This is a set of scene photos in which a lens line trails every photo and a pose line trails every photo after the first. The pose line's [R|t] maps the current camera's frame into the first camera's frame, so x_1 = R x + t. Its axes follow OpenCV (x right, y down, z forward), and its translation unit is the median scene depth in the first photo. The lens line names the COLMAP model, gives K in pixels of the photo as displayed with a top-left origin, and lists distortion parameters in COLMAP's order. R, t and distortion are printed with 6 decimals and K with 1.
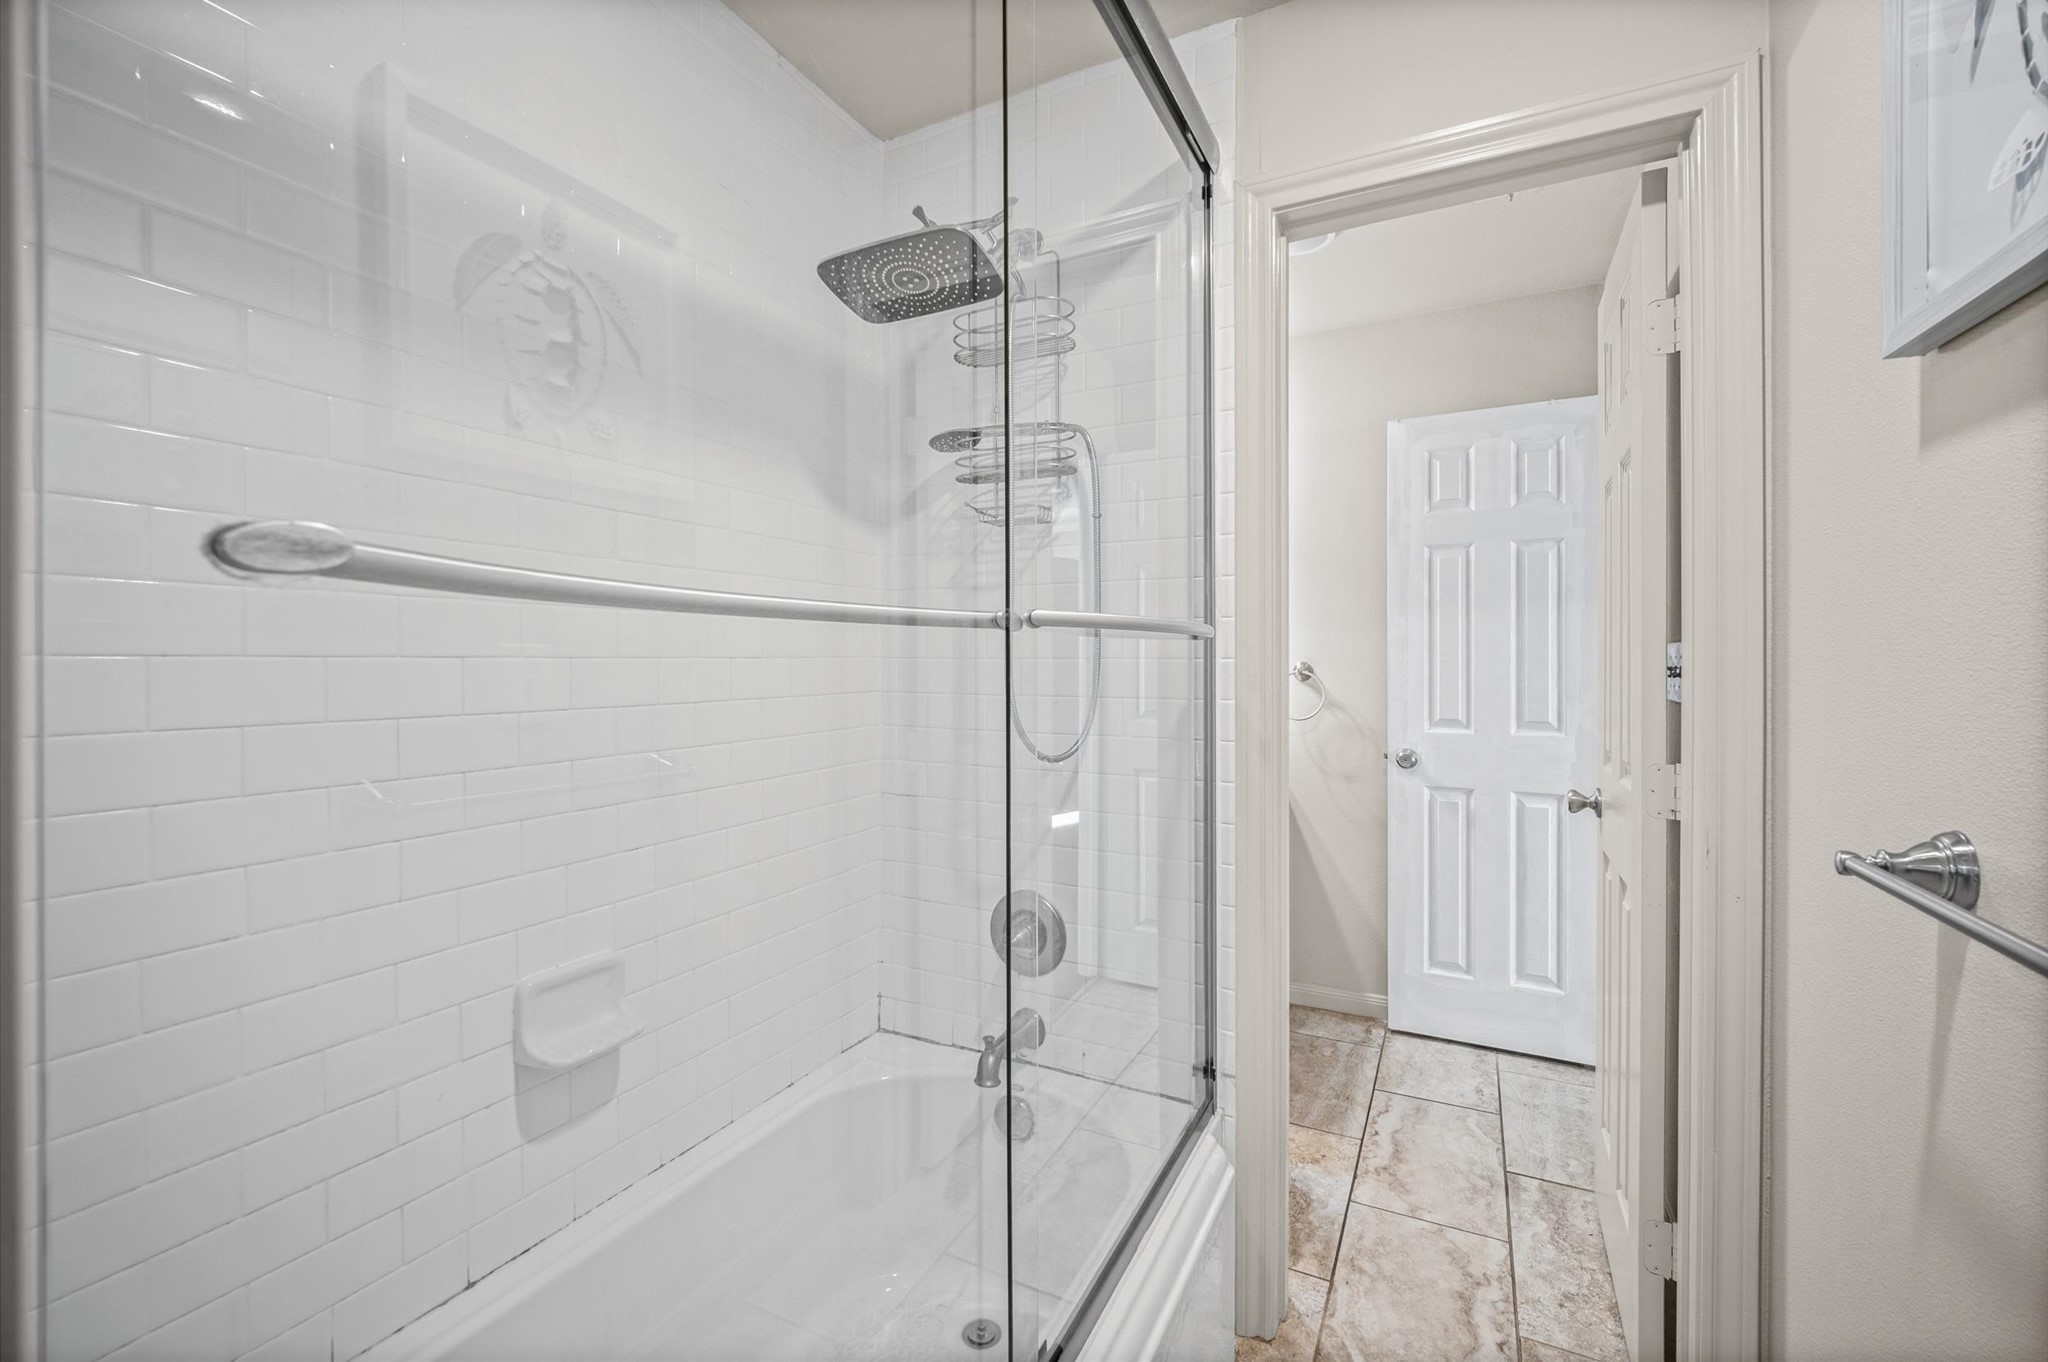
lens RADIAL K [[868.3, 0, 1005.5], [0, 868.3, 651.4], [0, 0, 1]] dist [-0.006551, -0.000181]
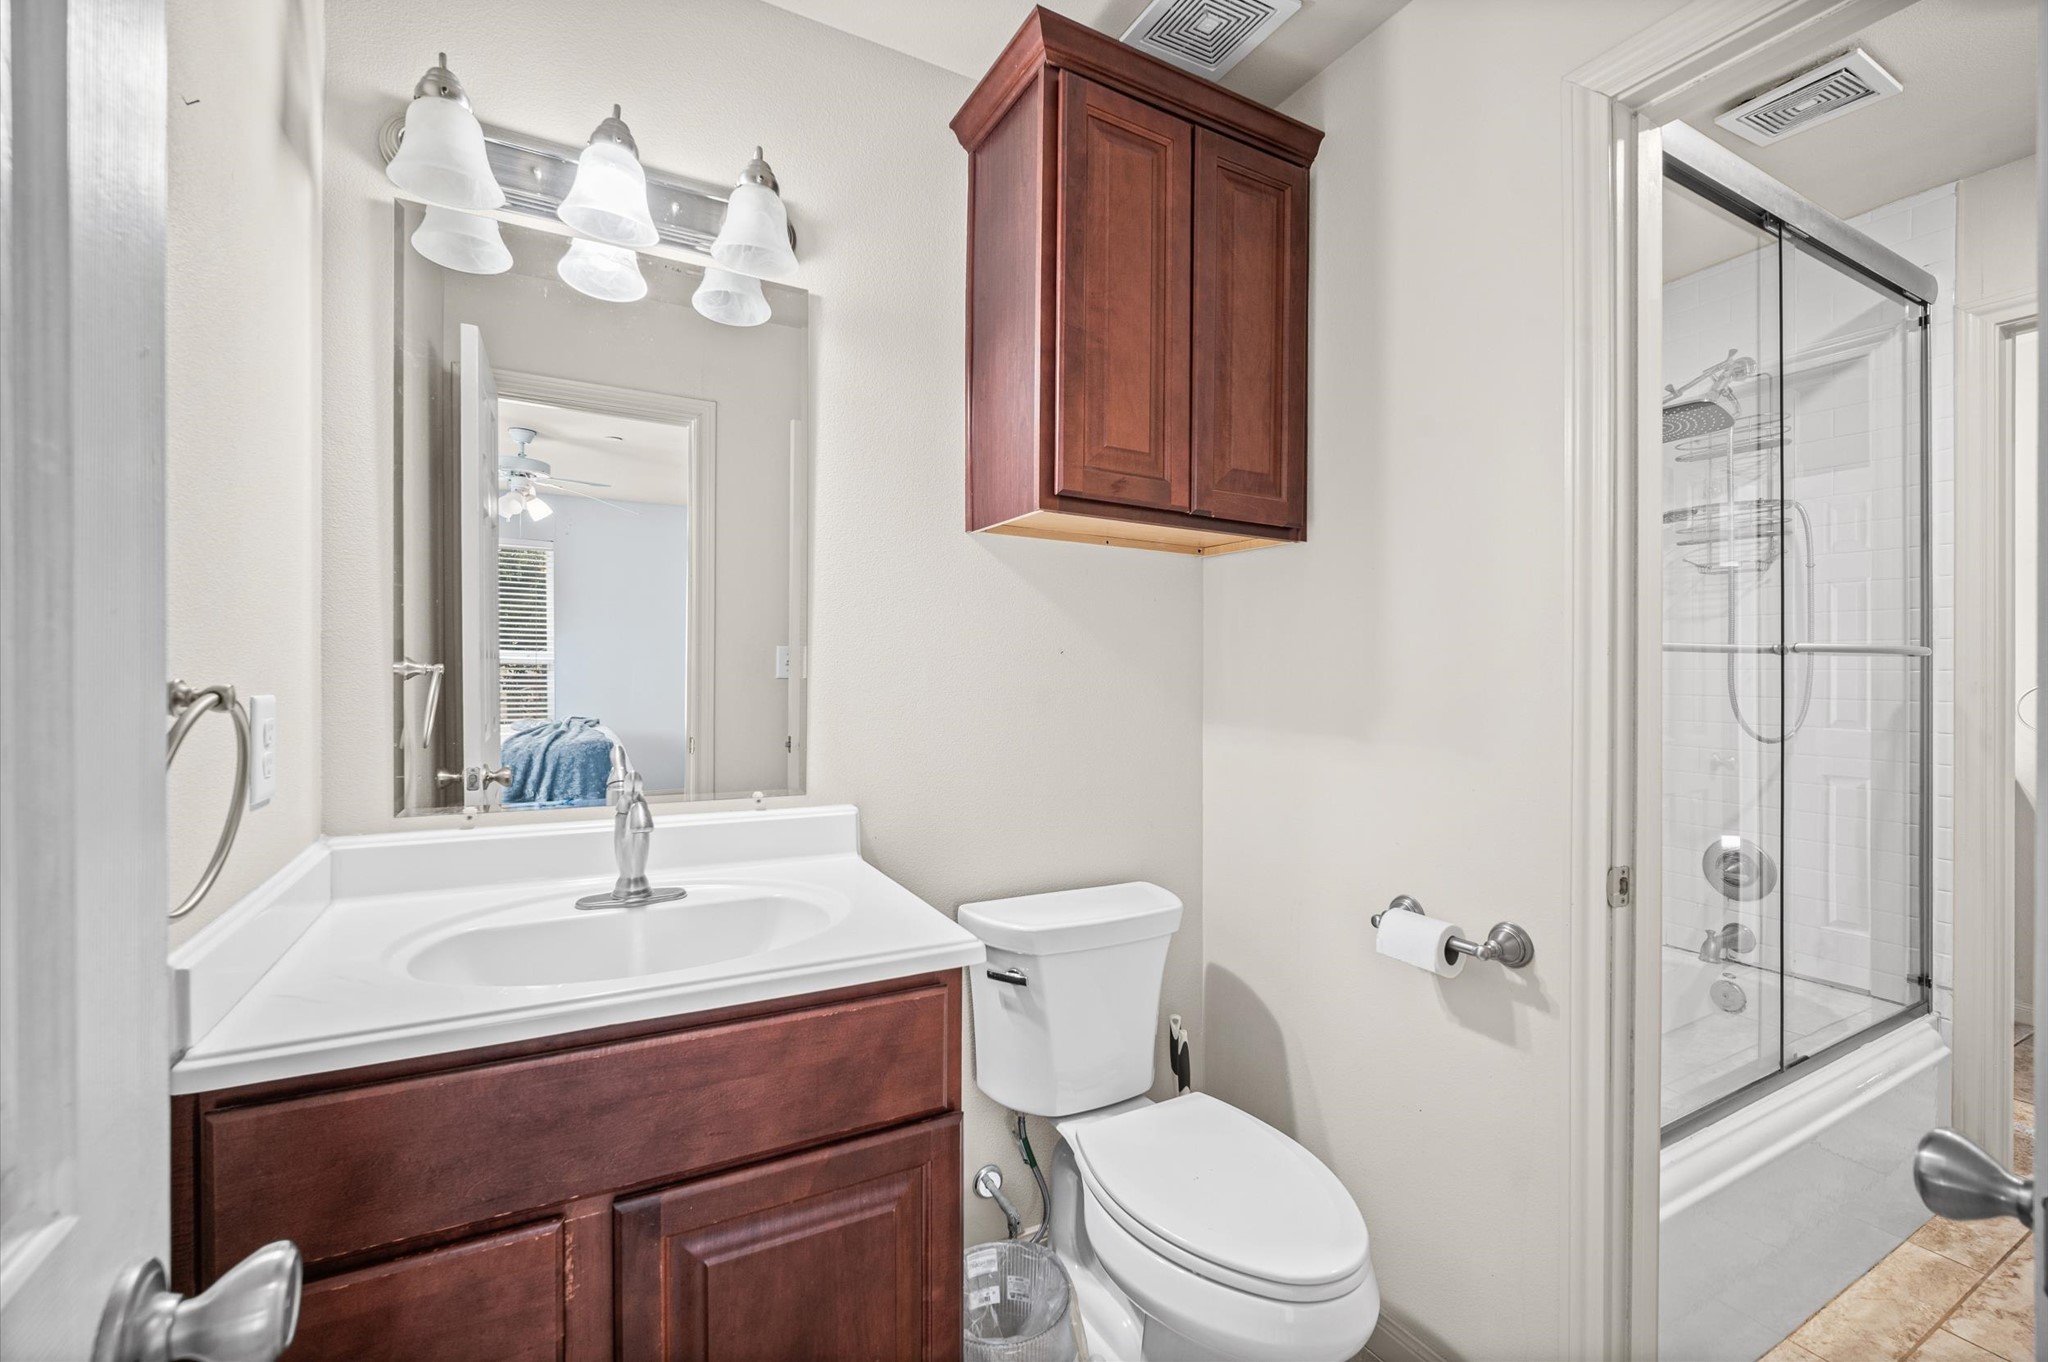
lens RADIAL K [[868.3, 0, 1005.5], [0, 868.3, 651.4], [0, 0, 1]] dist [-0.006551, -0.000181]
pose [[0.830096, 0.004193, -0.557605, -0.200517], [-0.009888, 0.999925, -0.007201, 0.000720], [0.557533, 0.011491, 0.830075, -0.885889]]
